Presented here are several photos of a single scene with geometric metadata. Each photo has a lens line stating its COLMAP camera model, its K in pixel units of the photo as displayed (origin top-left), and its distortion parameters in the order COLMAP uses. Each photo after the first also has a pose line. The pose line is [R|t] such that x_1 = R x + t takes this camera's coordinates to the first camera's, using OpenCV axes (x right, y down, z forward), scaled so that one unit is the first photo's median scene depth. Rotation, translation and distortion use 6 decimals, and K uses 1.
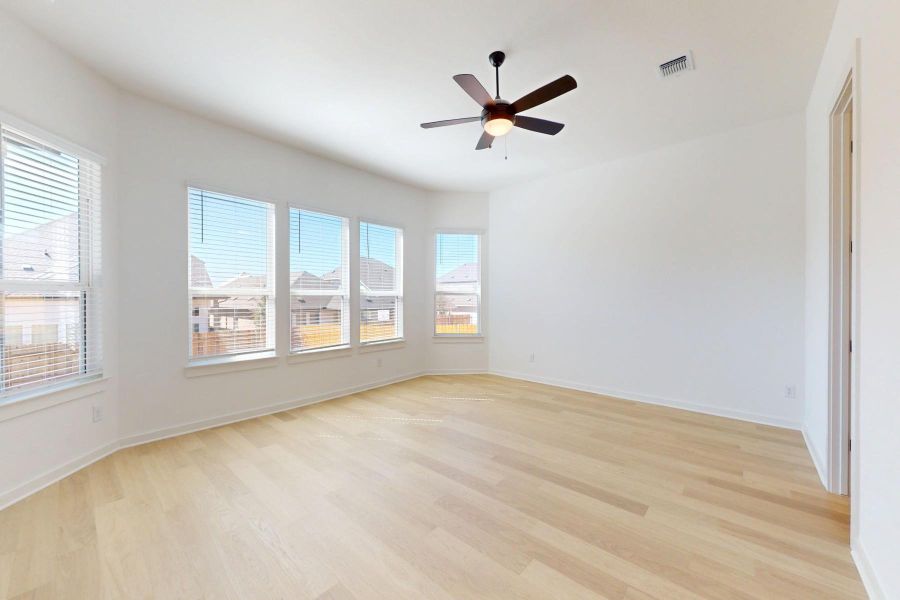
lens RADIAL K [[336.7, 0, 449.2], [0, 336.7, 301.1], [0, 0, 1]] dist [0.001510, -0.000112]
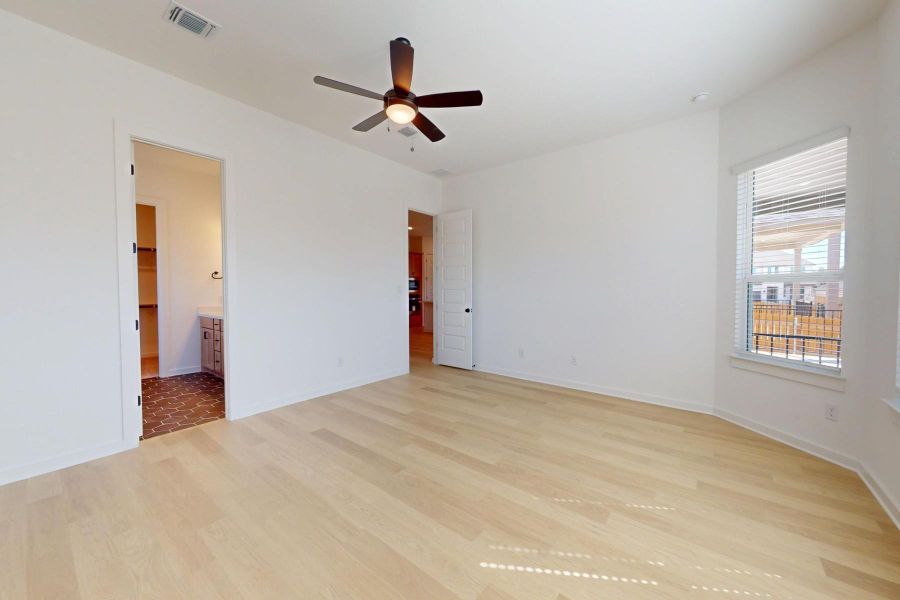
lens RADIAL K [[336.0, 0, 451.2], [0, 336.0, 301.9], [0, 0, 1]] dist [-0.000821, -0.000186]
pose [[-0.998667, 0.002810, -0.051543, 0.035899], [0.000447, 0.998951, 0.045794, -0.008521], [0.051618, 0.045710, -0.997620, 1.391820]]
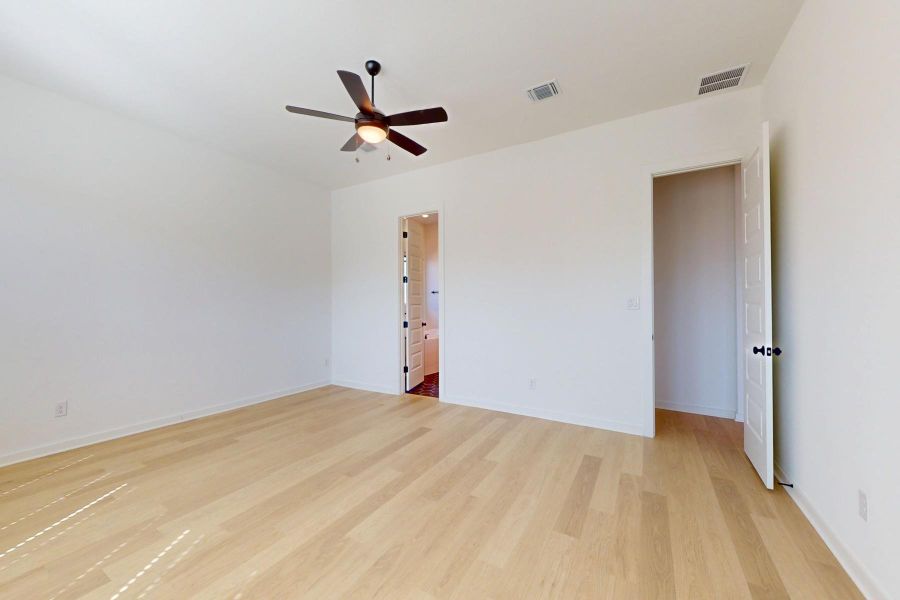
lens RADIAL K [[336.7, 0, 449.2], [0, 336.7, 301.1], [0, 0, 1]] dist [0.001510, -0.000112]
pose [[-0.190533, 0.013238, 0.981592, -0.620583], [0.012029, 0.999865, -0.011149, 0.002076], [-0.981607, 0.009684, -0.190666, 0.674443]]
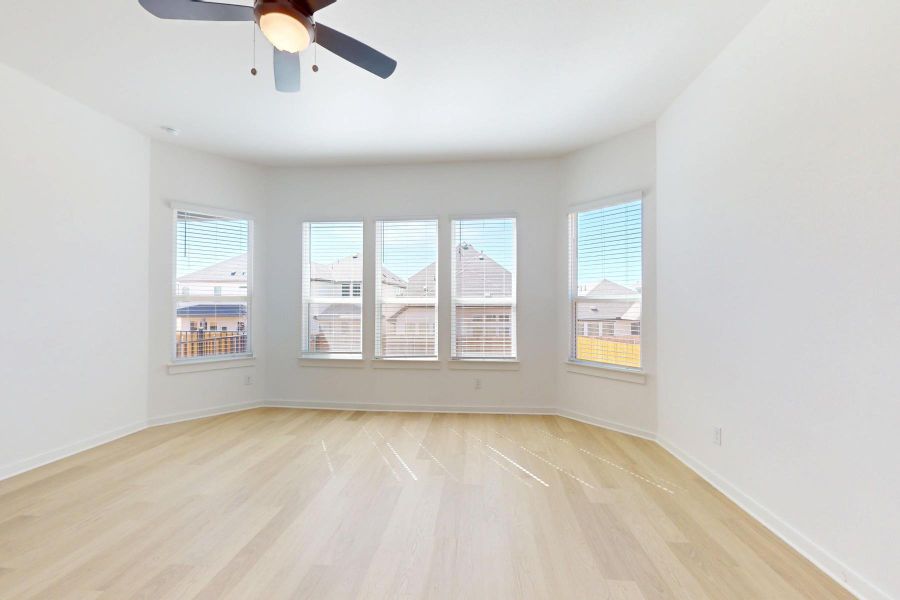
lens RADIAL K [[336.0, 0, 451.2], [0, 336.0, 301.9], [0, 0, 1]] dist [-0.000821, -0.000186]
pose [[0.599483, -0.008716, -0.800340, 0.573353], [-0.011849, 0.999734, -0.019763, -0.004025], [0.800300, 0.021331, 0.599220, 0.611009]]
